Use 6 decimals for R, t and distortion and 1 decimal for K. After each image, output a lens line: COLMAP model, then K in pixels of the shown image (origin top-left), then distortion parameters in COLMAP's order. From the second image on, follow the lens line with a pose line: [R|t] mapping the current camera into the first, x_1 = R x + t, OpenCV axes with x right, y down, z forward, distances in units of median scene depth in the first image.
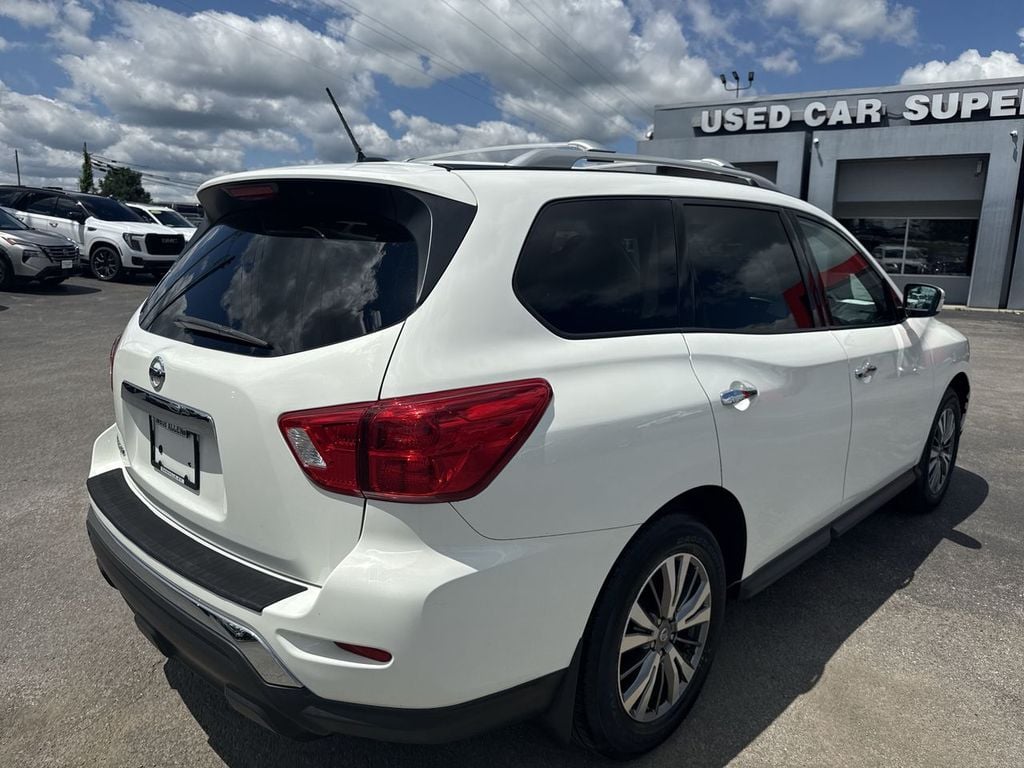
lens RADIAL K [[723.4, 0, 476.2], [0, 723.4, 383.7], [0, 0, 1]] dist [0.000452, -0.006394]
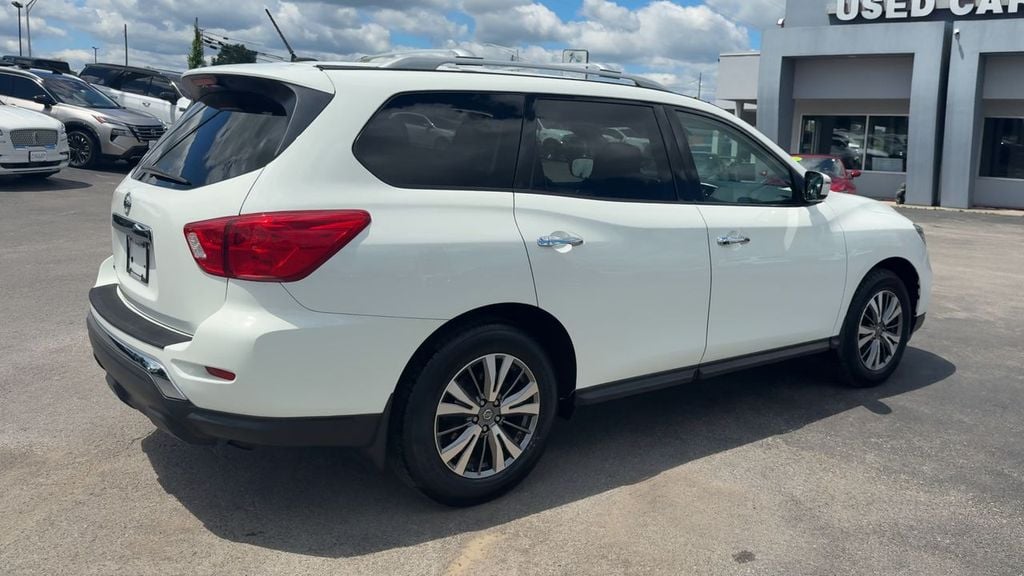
lens RADIAL K [[827.7, 0, 553.1], [0, 827.7, 262.9], [0, 0, 1]] dist [0.096503, -0.163103]
pose [[0.995632, 0.038842, -0.084902, 0.067919], [-0.042414, 0.998272, -0.040681, 0.016731], [0.083175, 0.044104, 0.995558, -0.073206]]
